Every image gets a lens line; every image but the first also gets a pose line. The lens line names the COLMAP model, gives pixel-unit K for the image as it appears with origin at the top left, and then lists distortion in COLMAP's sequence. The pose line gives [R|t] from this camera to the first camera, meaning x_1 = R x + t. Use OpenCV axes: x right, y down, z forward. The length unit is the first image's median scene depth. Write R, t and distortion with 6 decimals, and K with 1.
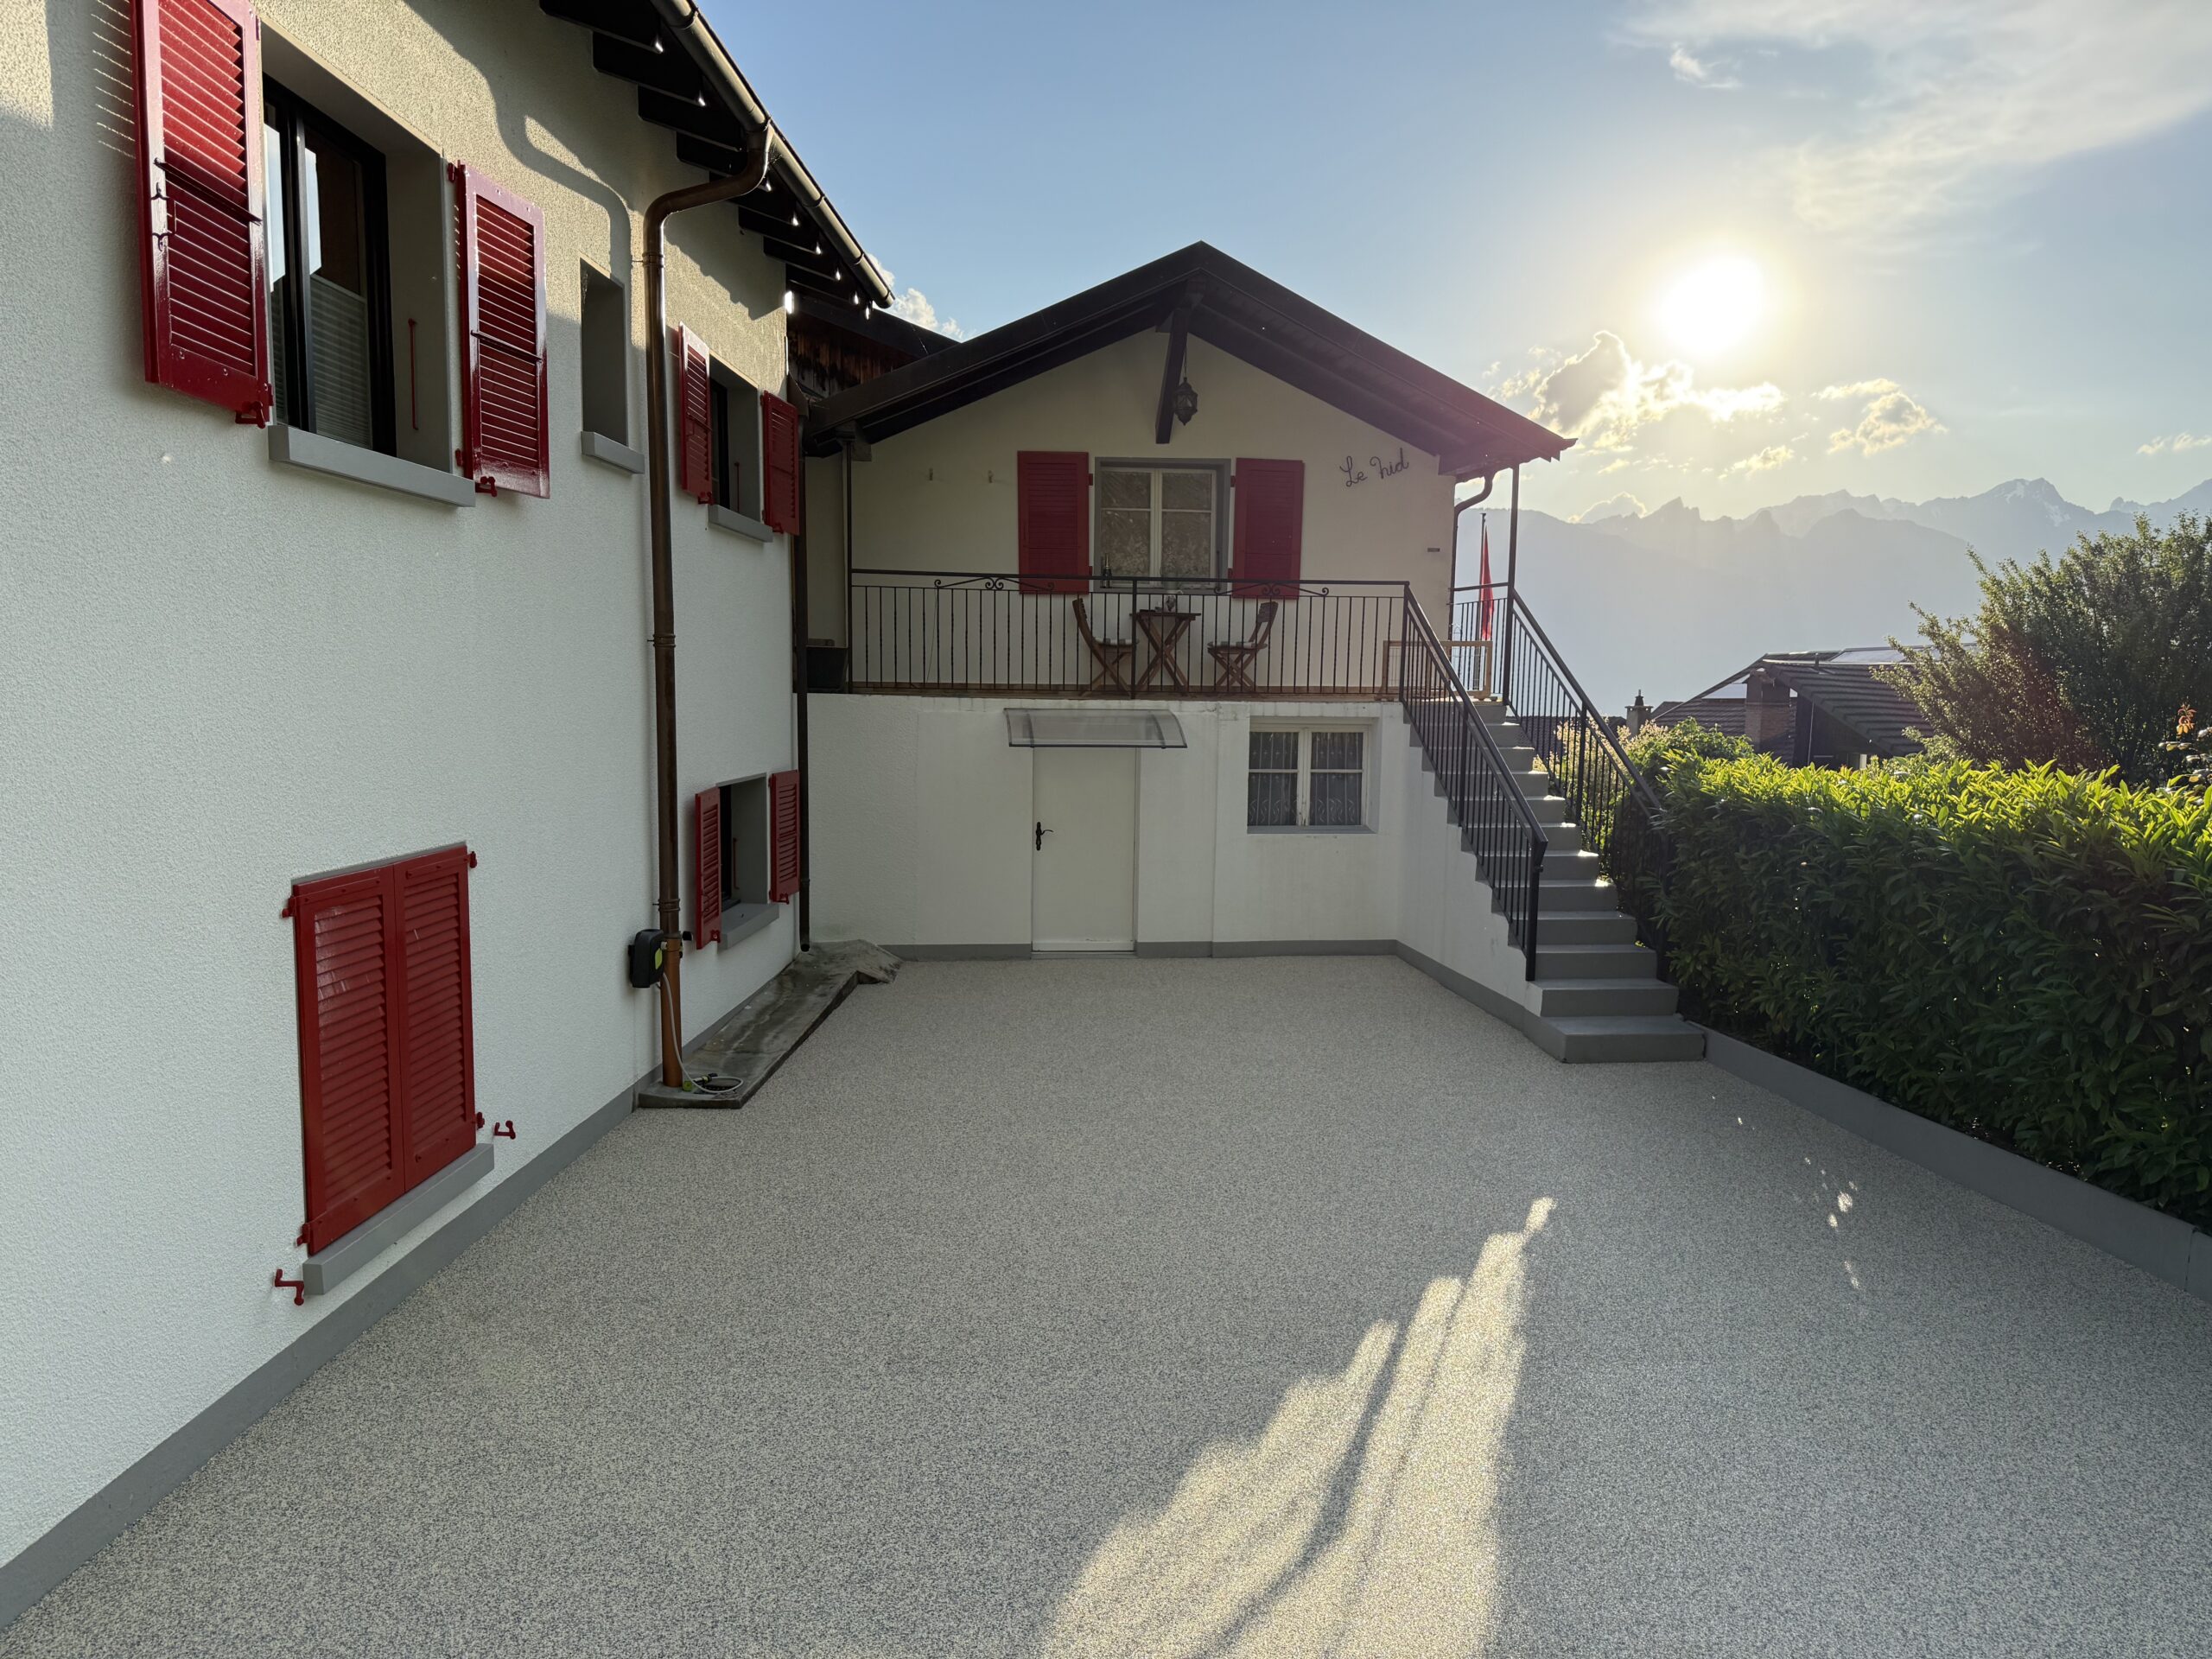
lens RADIAL K [[1564.6, 0, 1108.2], [0, 1564.6, 833.9], [0, 0, 1]] dist [0.061038, -0.068254]
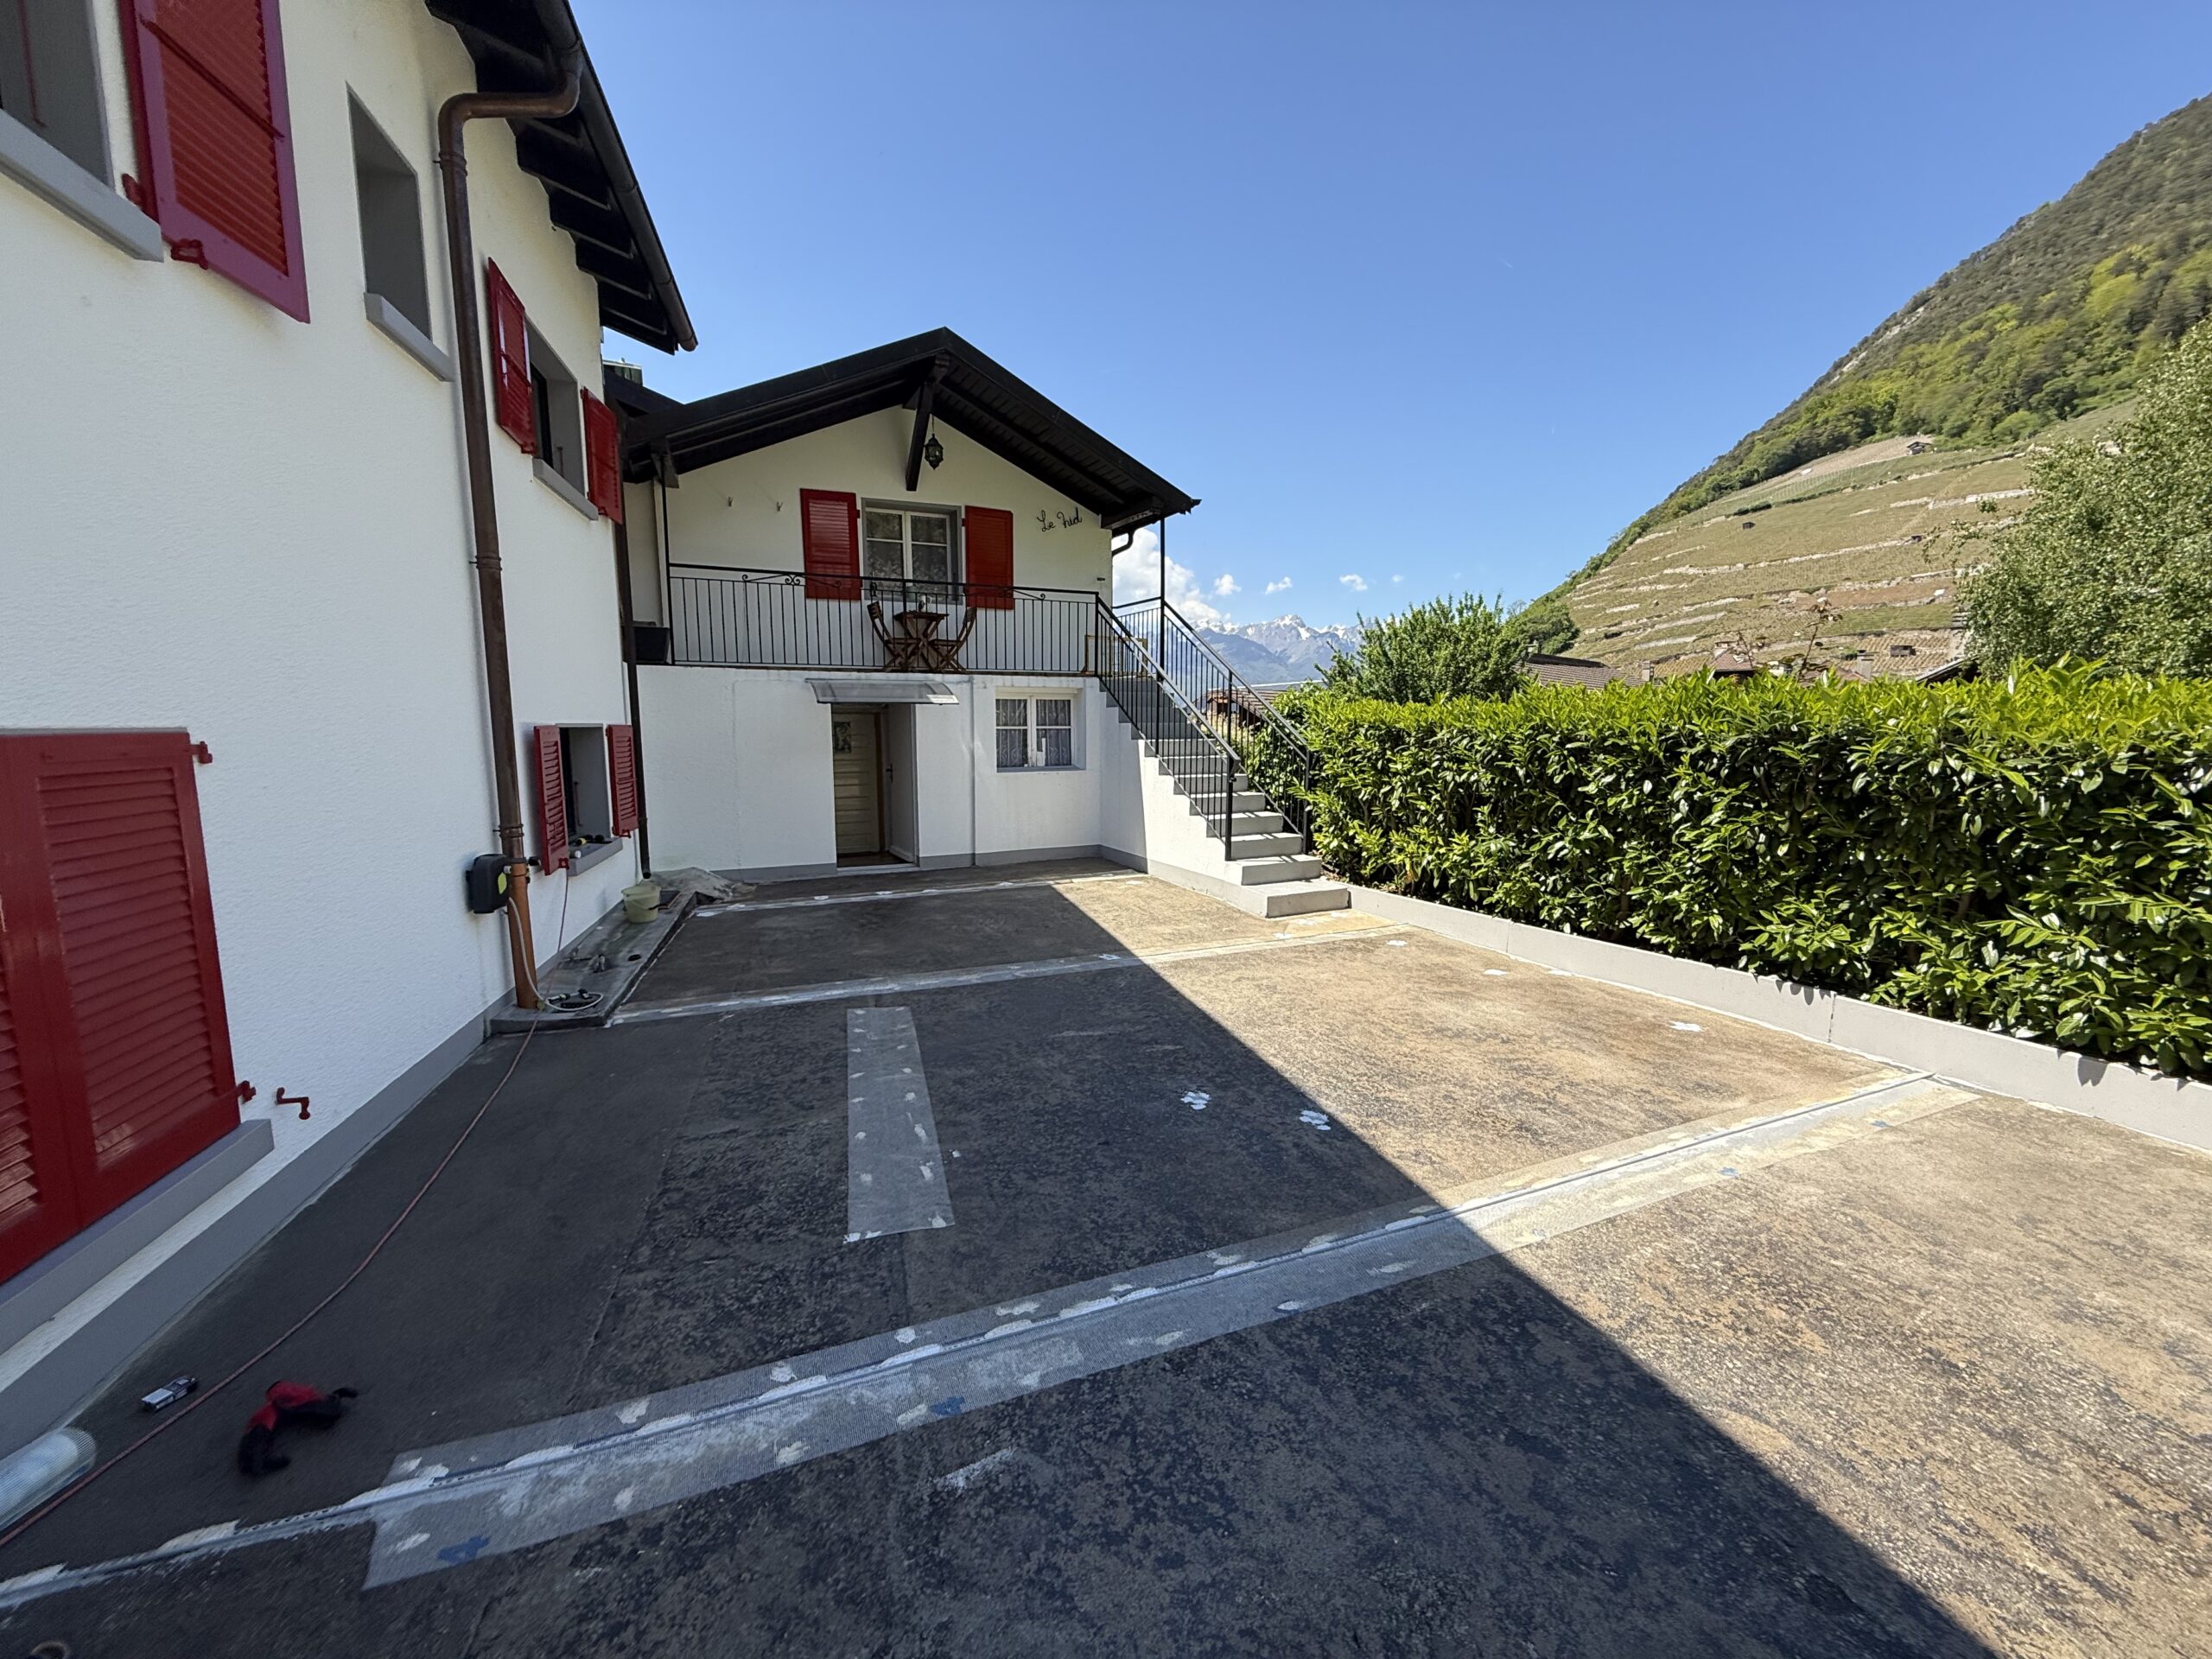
lens RADIAL K [[884.9, 0, 1099.8], [0, 884.9, 828.5], [0, 0, 1]] dist [0.000122, 0.000605]
pose [[0.951071, -0.051135, 0.304710, -0.099947], [0.044067, 0.998577, 0.030034, 0.046308], [-0.305812, -0.015137, 0.951971, 0.368030]]
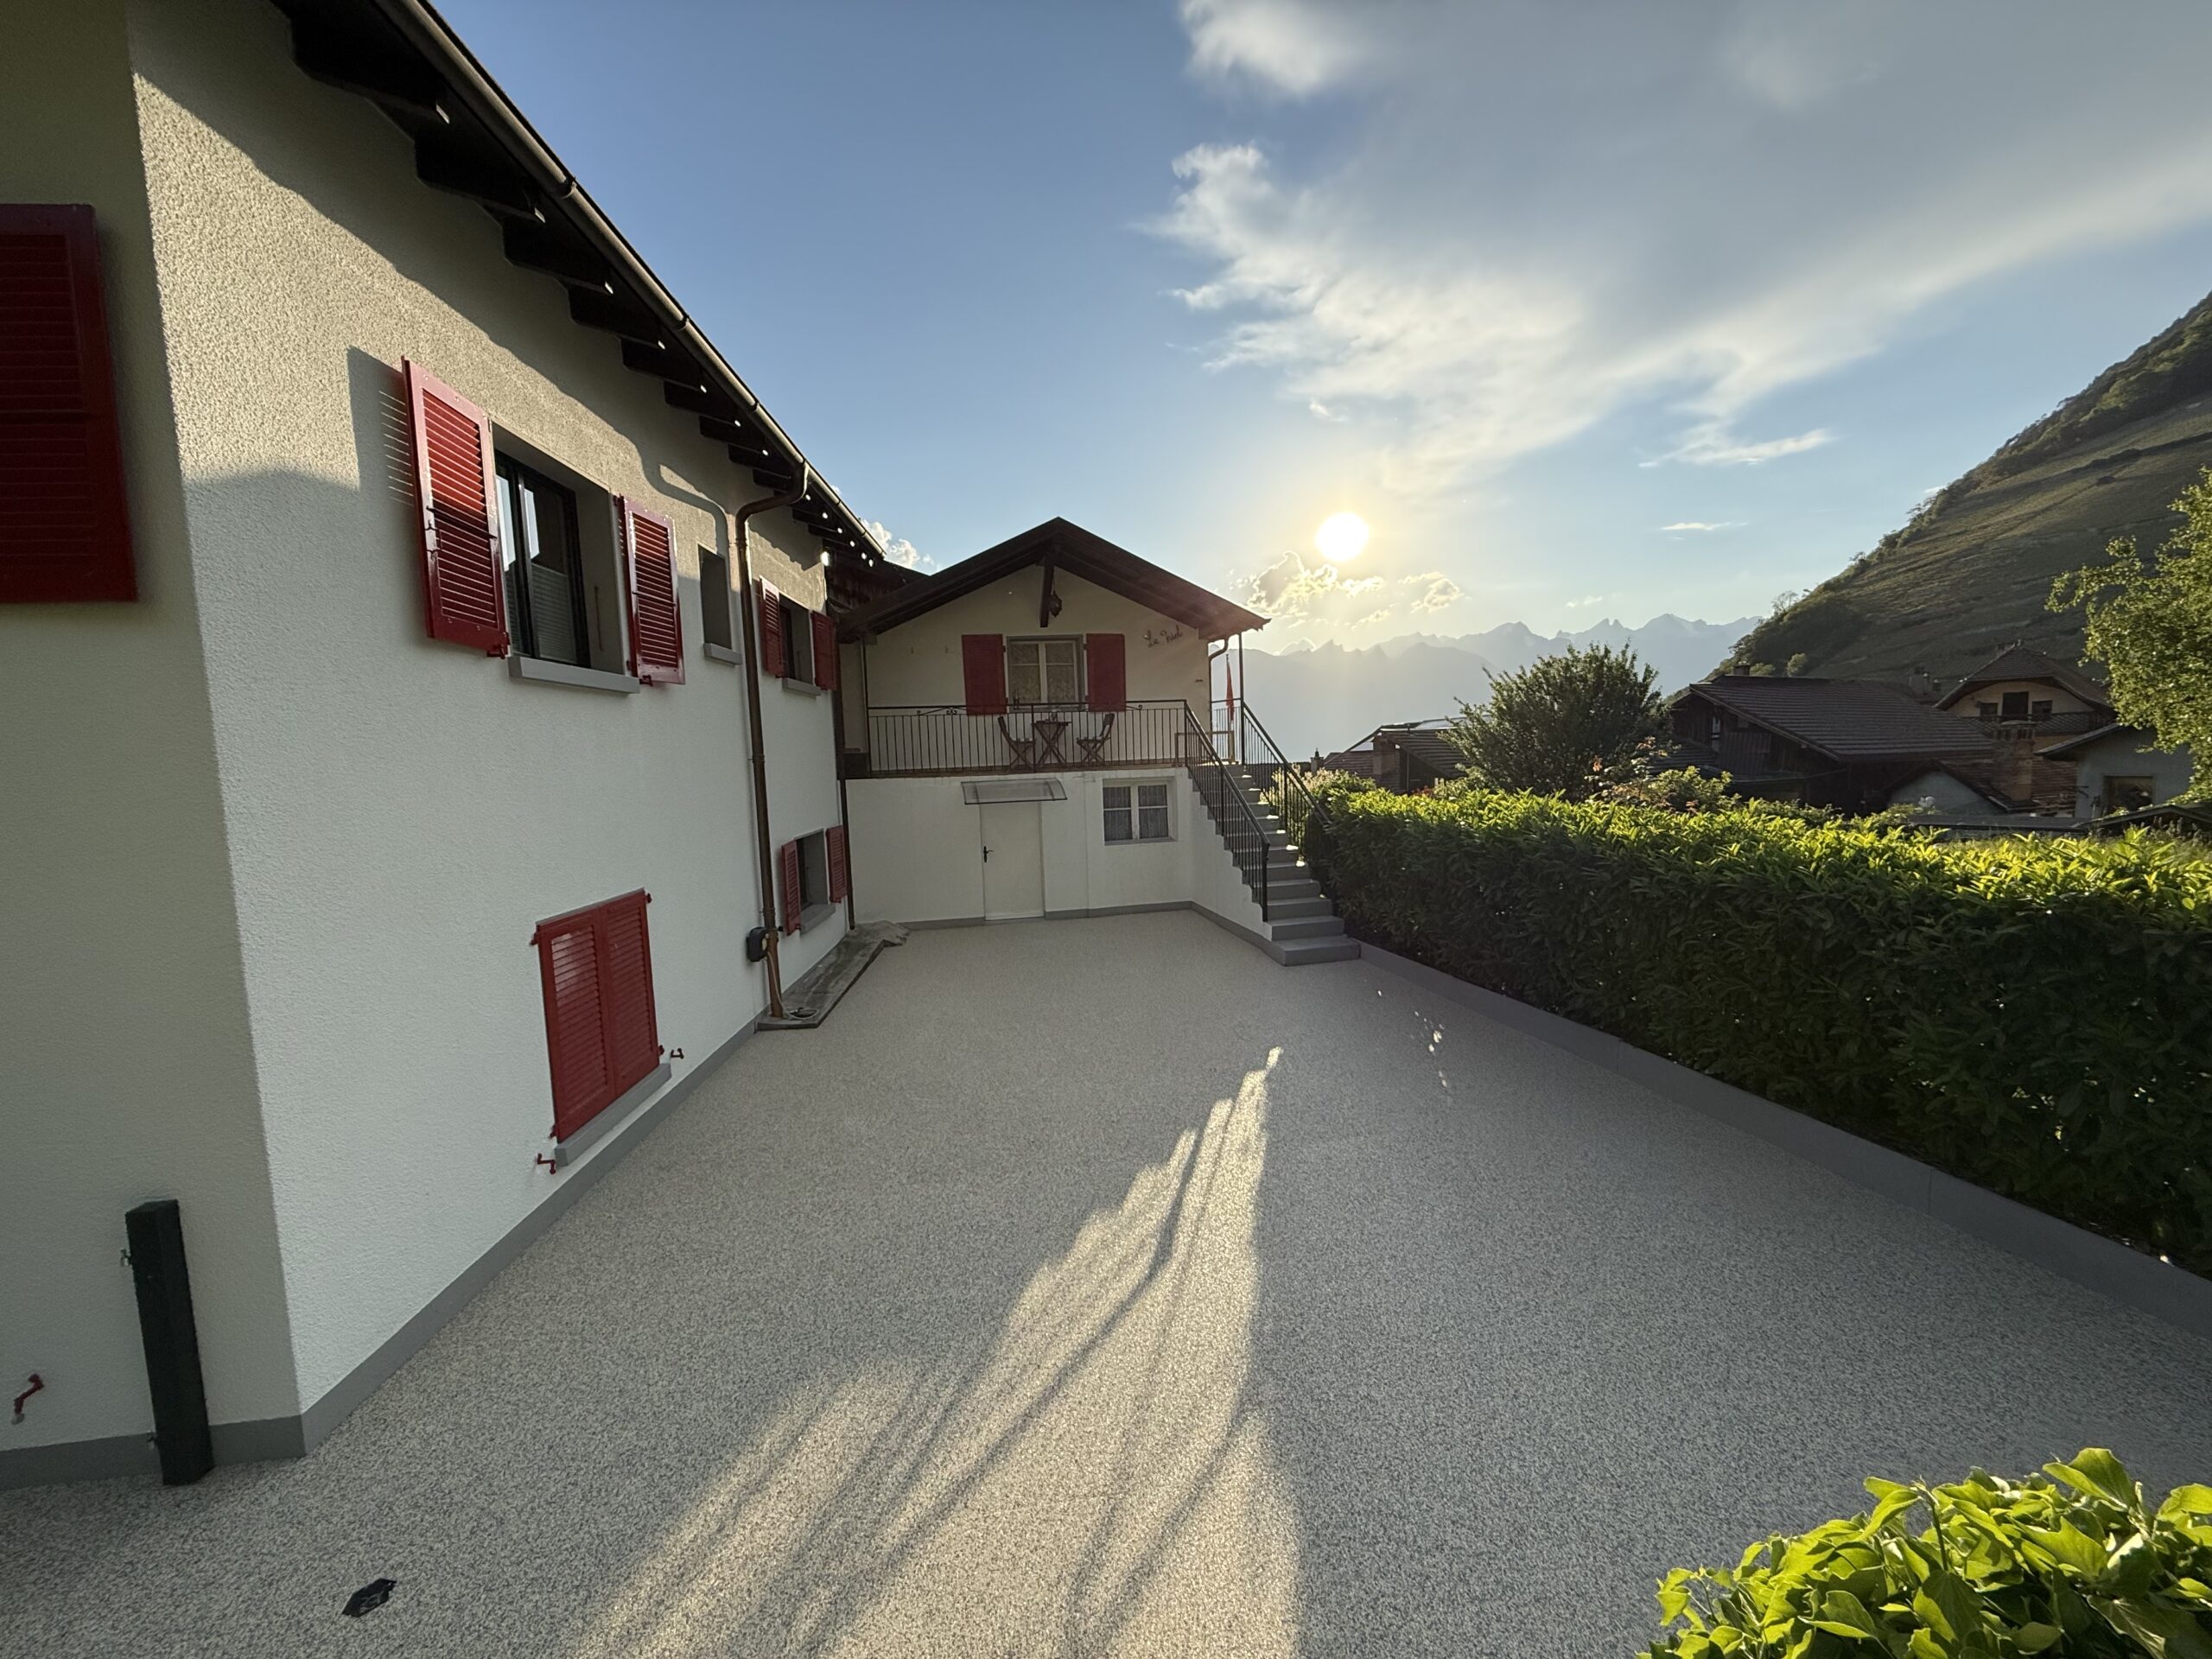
lens RADIAL K [[884.9, 0, 1094.3], [0, 884.9, 826.1], [0, 0, 1]] dist [0.000122, 0.000605]
pose [[0.995754, -0.056578, 0.072609, 0.010064], [0.057609, 0.998265, -0.012178, -0.017163], [-0.071794, 0.016310, 0.997286, 0.006840]]
